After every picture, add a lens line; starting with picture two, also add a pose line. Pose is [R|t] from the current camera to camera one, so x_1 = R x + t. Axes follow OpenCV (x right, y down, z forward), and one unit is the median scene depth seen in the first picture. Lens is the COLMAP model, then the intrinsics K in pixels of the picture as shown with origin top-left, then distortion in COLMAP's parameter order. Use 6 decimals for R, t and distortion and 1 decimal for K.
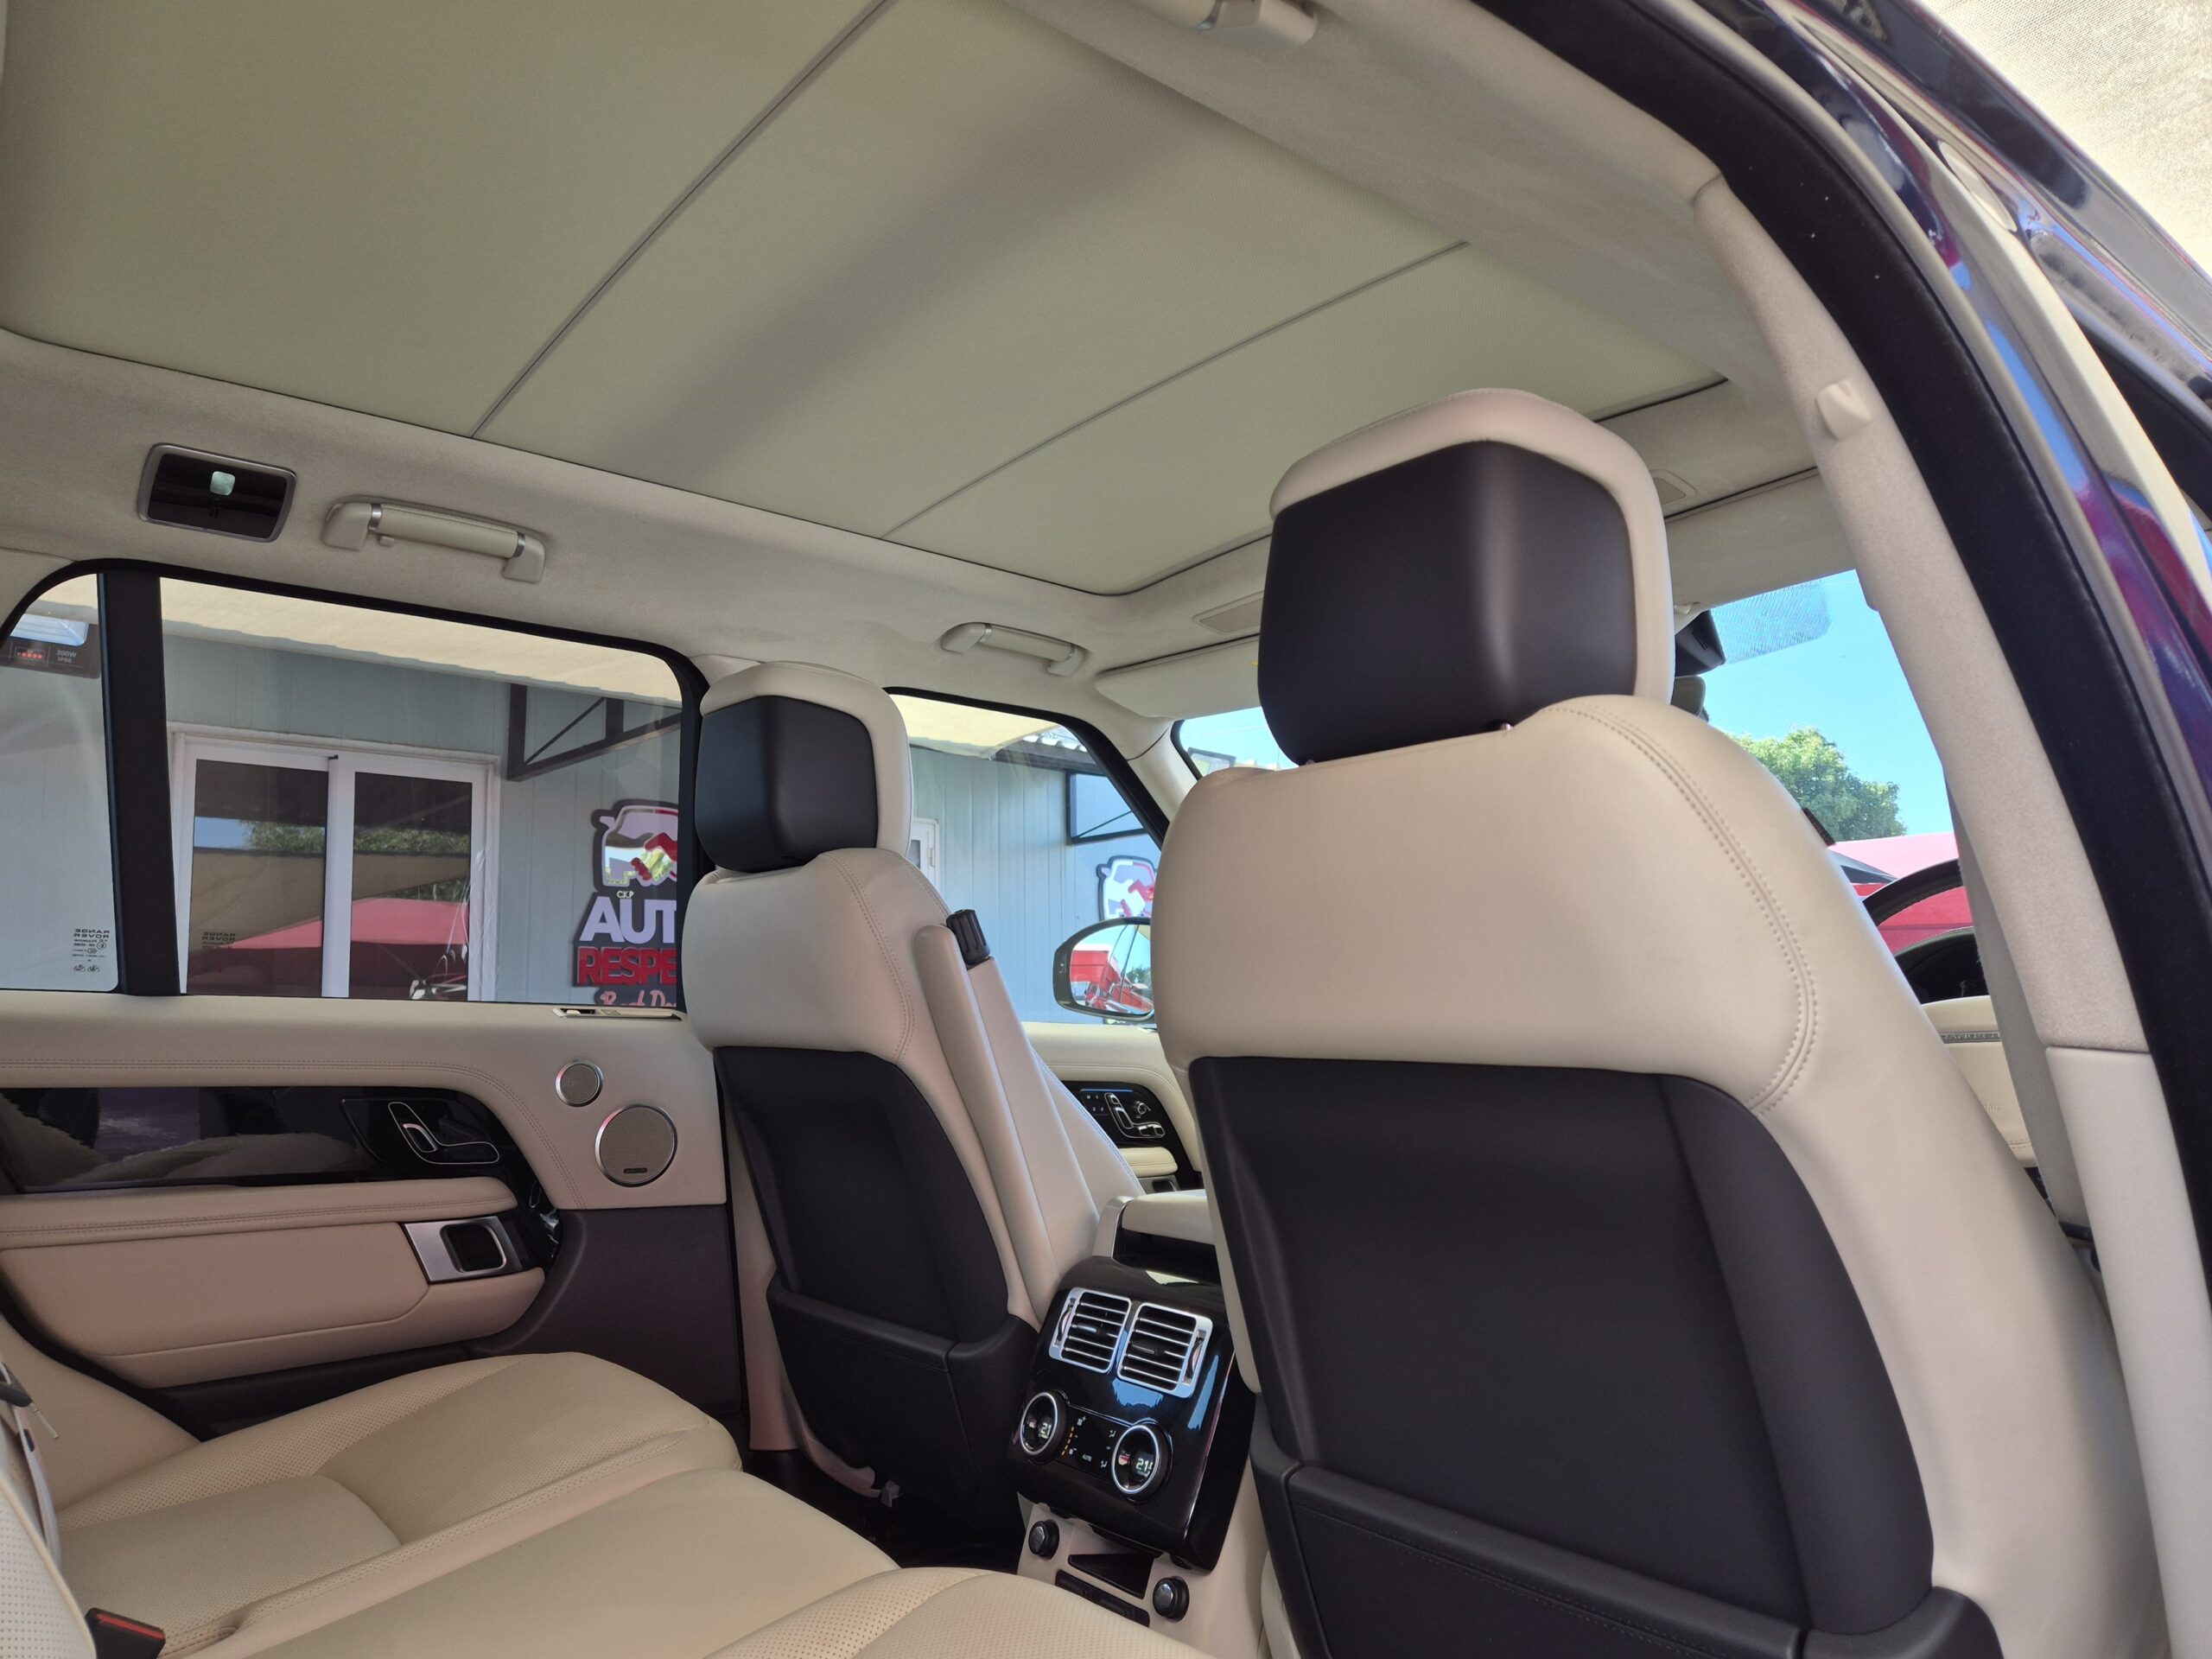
lens RADIAL K [[1503.7, 0, 1104.3], [0, 1503.7, 898.5], [0, 0, 1]] dist [0.076189, -0.054030]
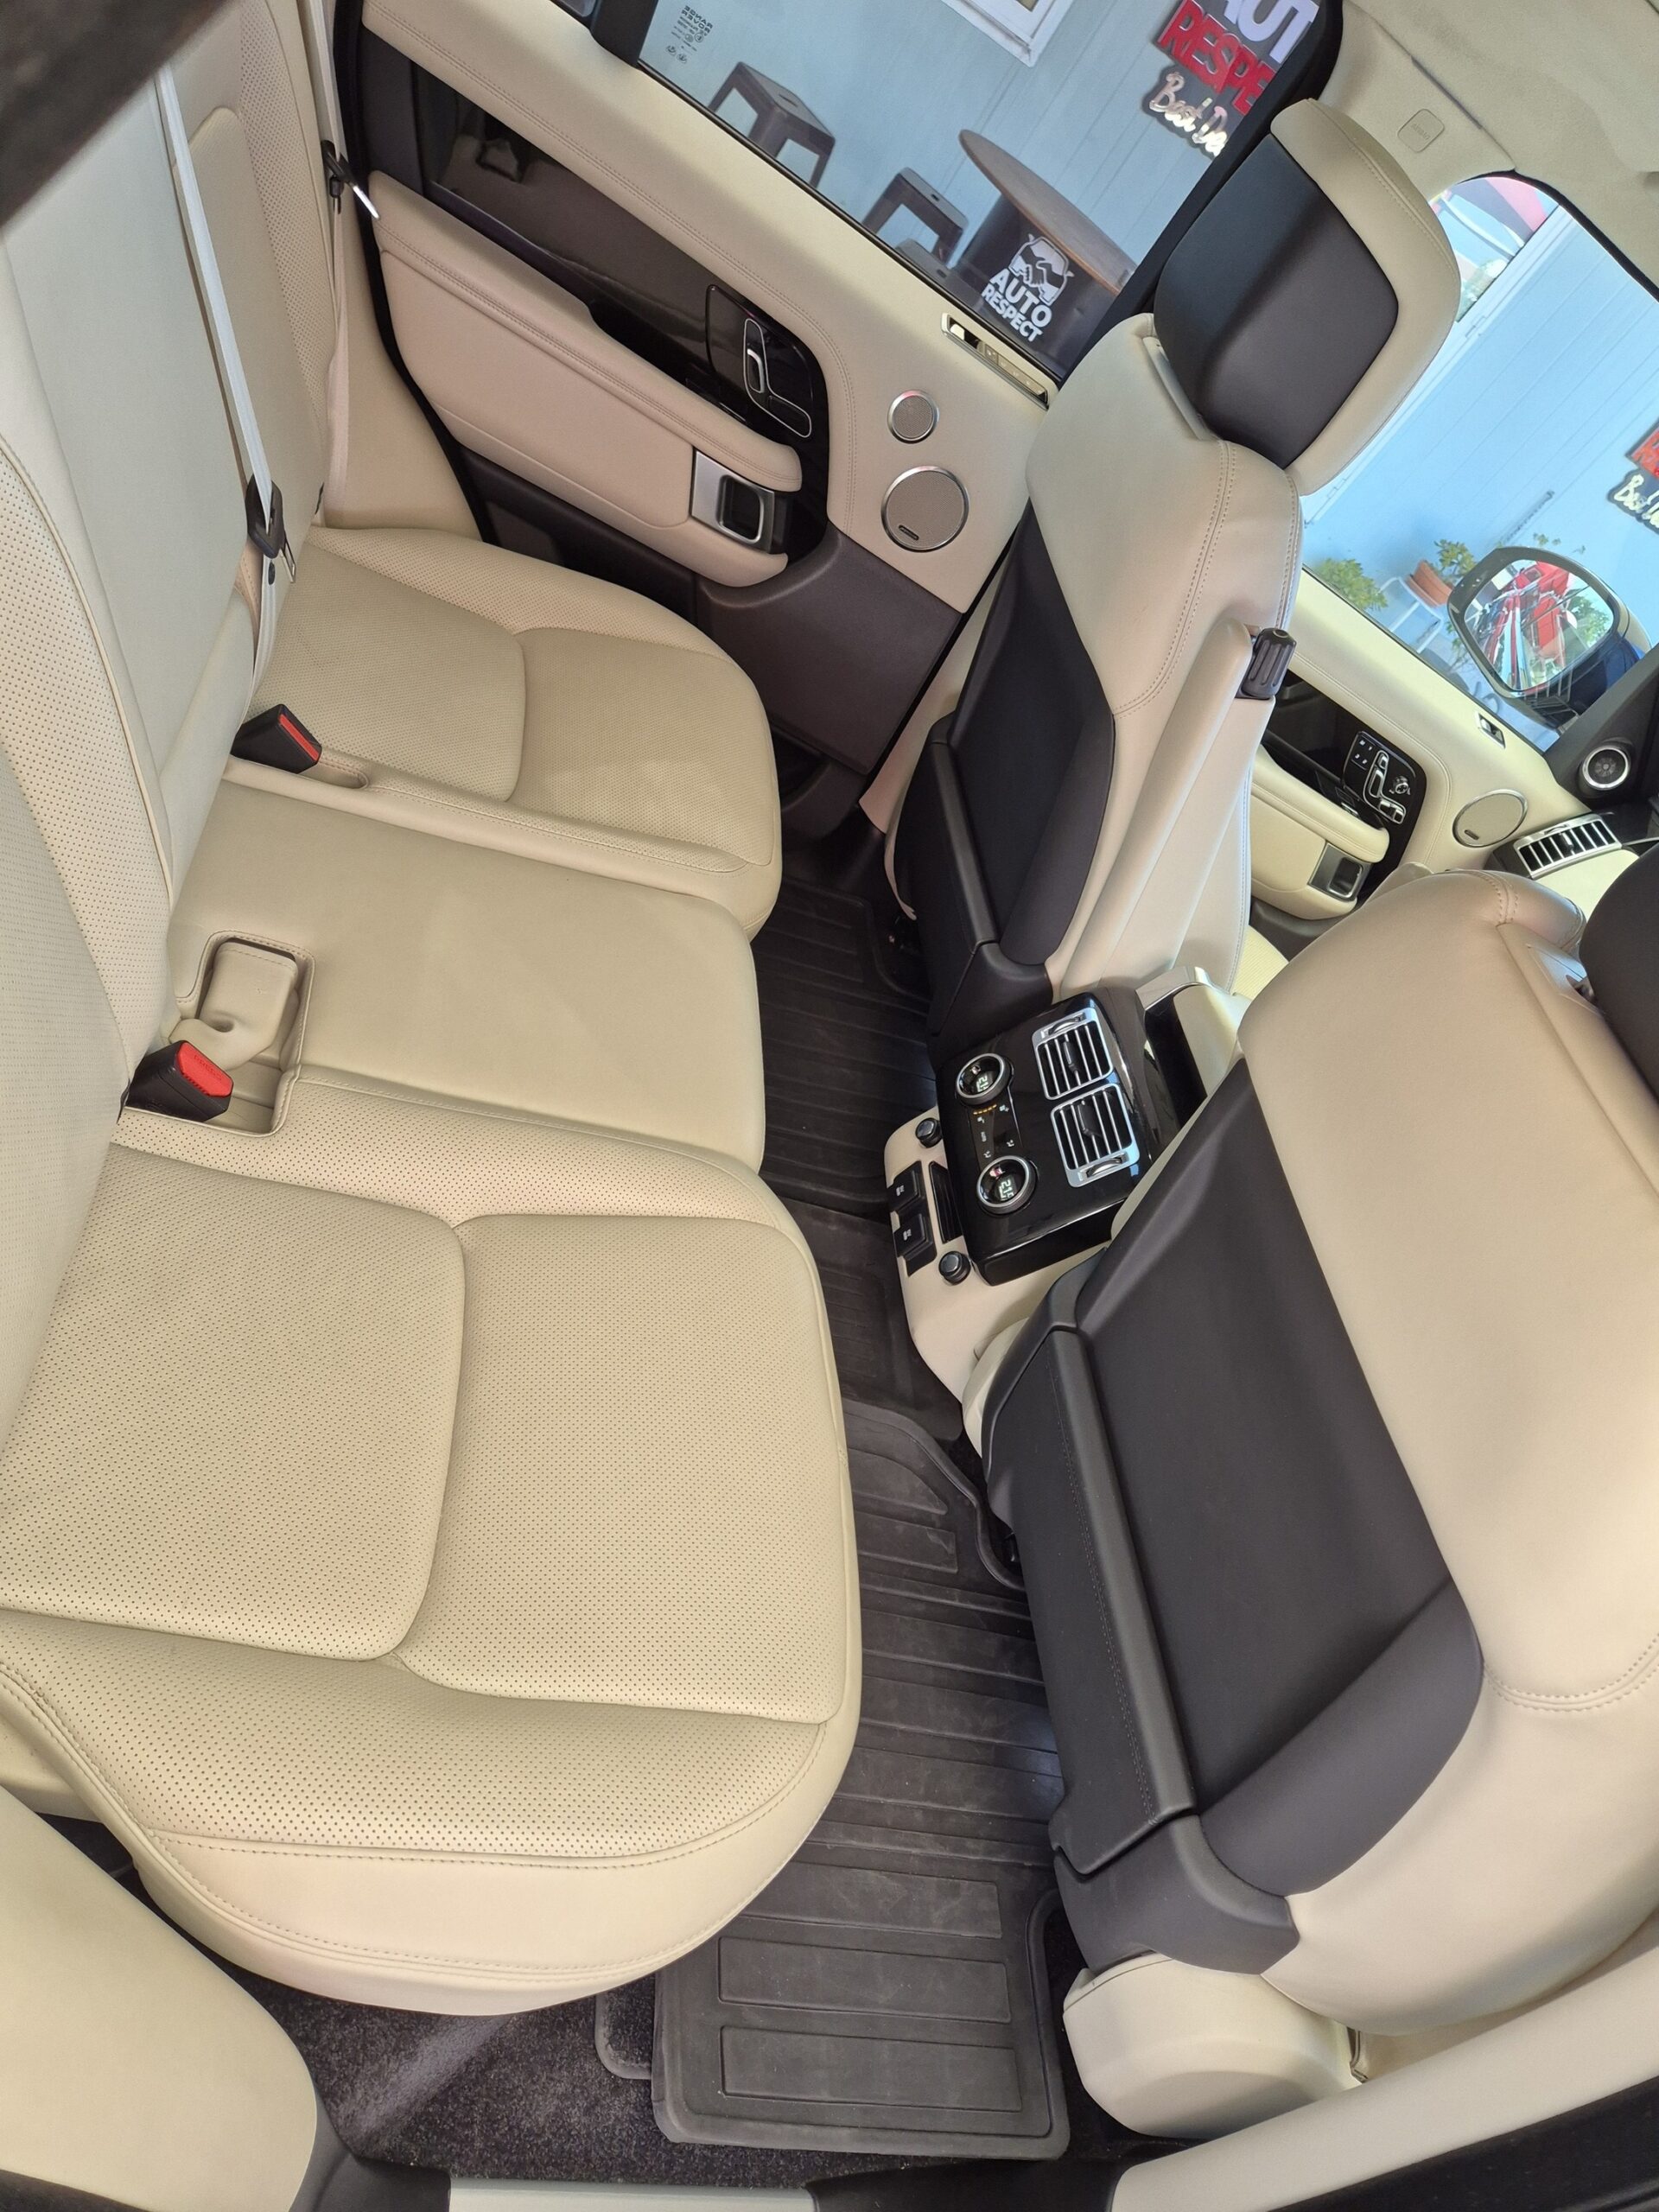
lens RADIAL K [[1503.7, 0, 826.1], [0, 1503.7, 1104.4], [0, 0, 1]] dist [0.076189, -0.054030]
pose [[0.700706, 0.710378, -0.066136, -0.031857], [-0.494932, 0.550766, 0.672086, -0.283923], [0.513861, -0.438202, 0.737514, 0.130749]]
